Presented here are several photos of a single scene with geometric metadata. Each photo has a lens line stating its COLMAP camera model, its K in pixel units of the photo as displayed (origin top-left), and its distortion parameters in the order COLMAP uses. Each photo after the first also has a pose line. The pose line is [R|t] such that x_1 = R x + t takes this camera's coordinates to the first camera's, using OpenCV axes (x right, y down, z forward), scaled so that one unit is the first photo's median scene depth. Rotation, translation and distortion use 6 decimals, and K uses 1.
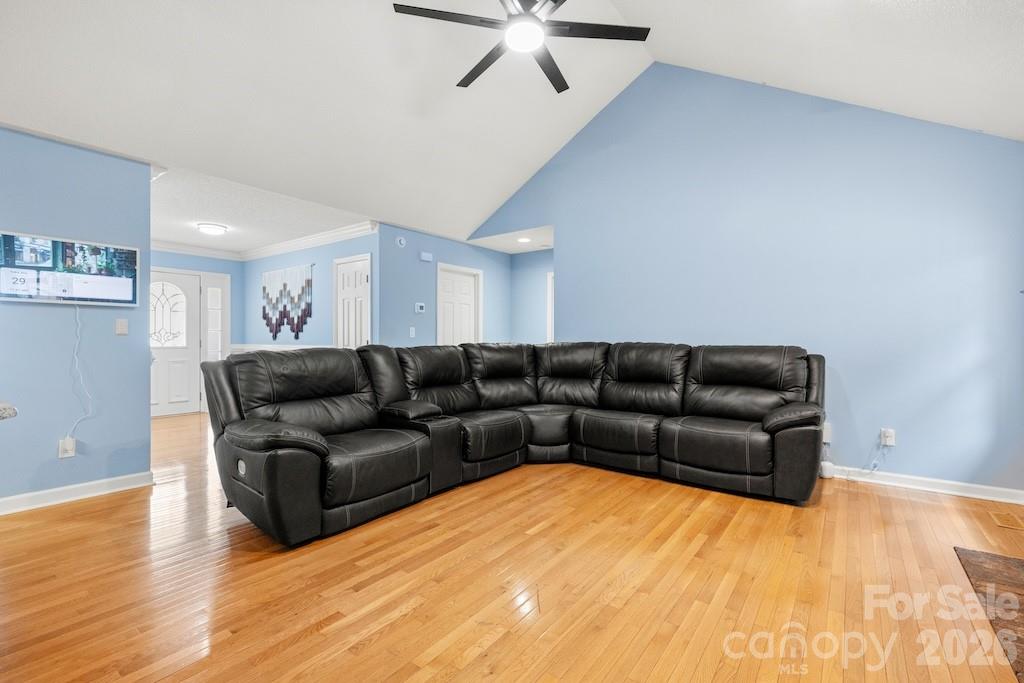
lens RADIAL K [[464.3, 0, 514.4], [0, 464.3, 342.0], [0, 0, 1]] dist [0.001724, 0.000318]
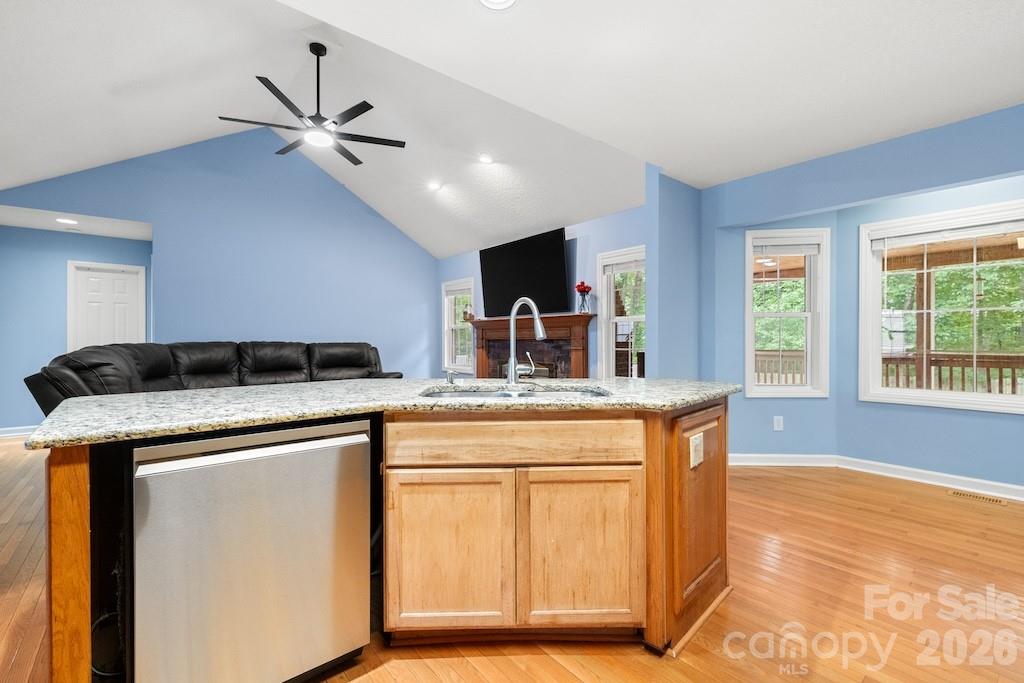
lens RADIAL K [[446.6, 0, 510.7], [0, 446.6, 343.5], [0, 0, 1]] dist [0.005429, -0.000140]
pose [[0.222028, -0.007574, 0.975011, -0.966639], [0.010250, 0.999933, 0.005433, 0.008615], [-0.974986, 0.008788, 0.222091, 0.068748]]
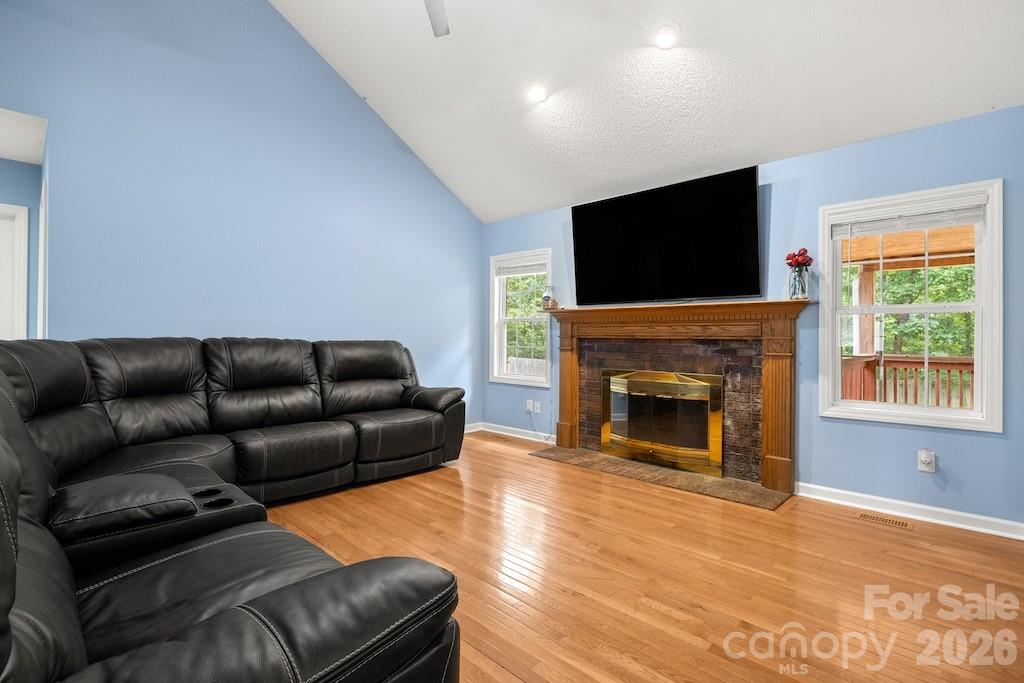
lens RADIAL K [[479.7, 0, 510.4], [0, 479.7, 337.7], [0, 0, 1]] dist [-0.008219, 0.001607]
pose [[0.101109, 0.000762, 0.994875, -0.582149], [-0.000902, 0.999999, -0.000675, 0.001799], [-0.994875, -0.000829, 0.101110, 0.590099]]
